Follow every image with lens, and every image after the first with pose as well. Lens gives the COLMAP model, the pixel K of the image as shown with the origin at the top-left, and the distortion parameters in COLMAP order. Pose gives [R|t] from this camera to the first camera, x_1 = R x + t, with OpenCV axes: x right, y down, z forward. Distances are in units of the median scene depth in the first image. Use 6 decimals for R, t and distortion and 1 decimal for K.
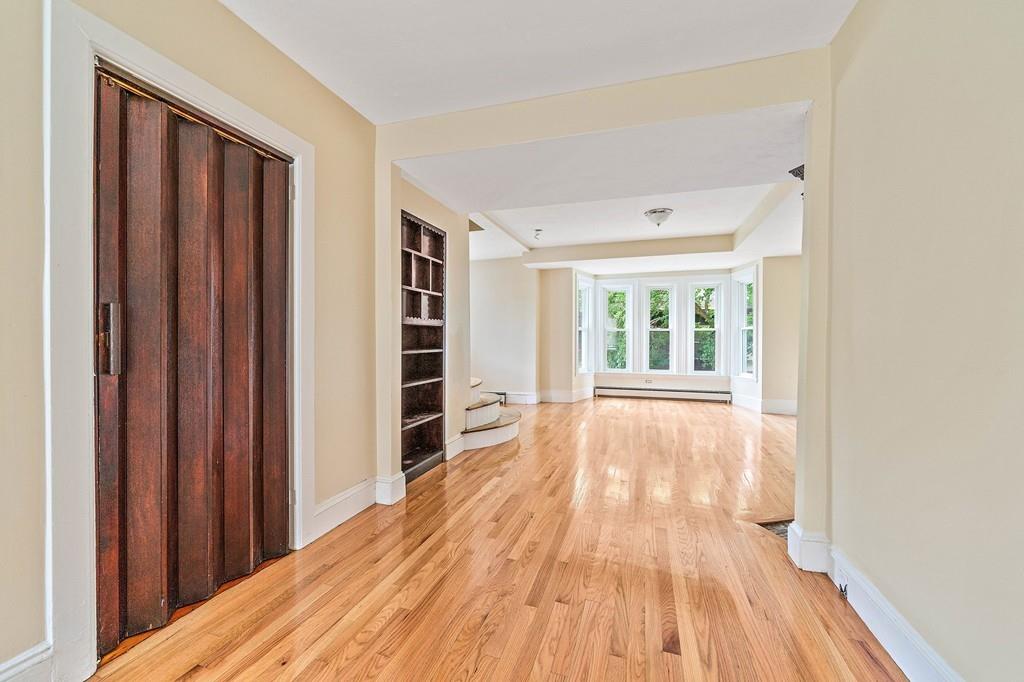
lens RADIAL K [[395.6, 0, 512.0], [0, 395.6, 341.0], [0, 0, 1]] dist [0.000562, -0.000001]
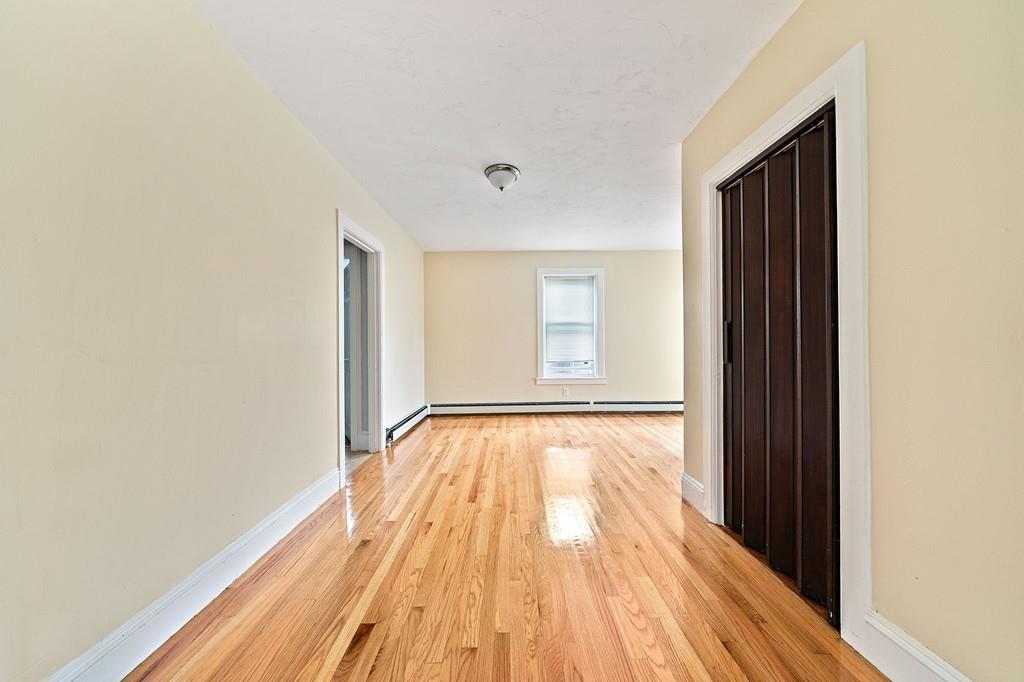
lens RADIAL K [[356.6, 0, 512.0], [0, 356.6, 341.0], [0, 0, 1]] dist [0.001855, 0.000033]
pose [[-0.945785, 0.002471, -0.324784, 0.127222], [0.002209, 0.999997, 0.001175, -0.004824], [0.324786, 0.000394, -0.945788, 0.772864]]
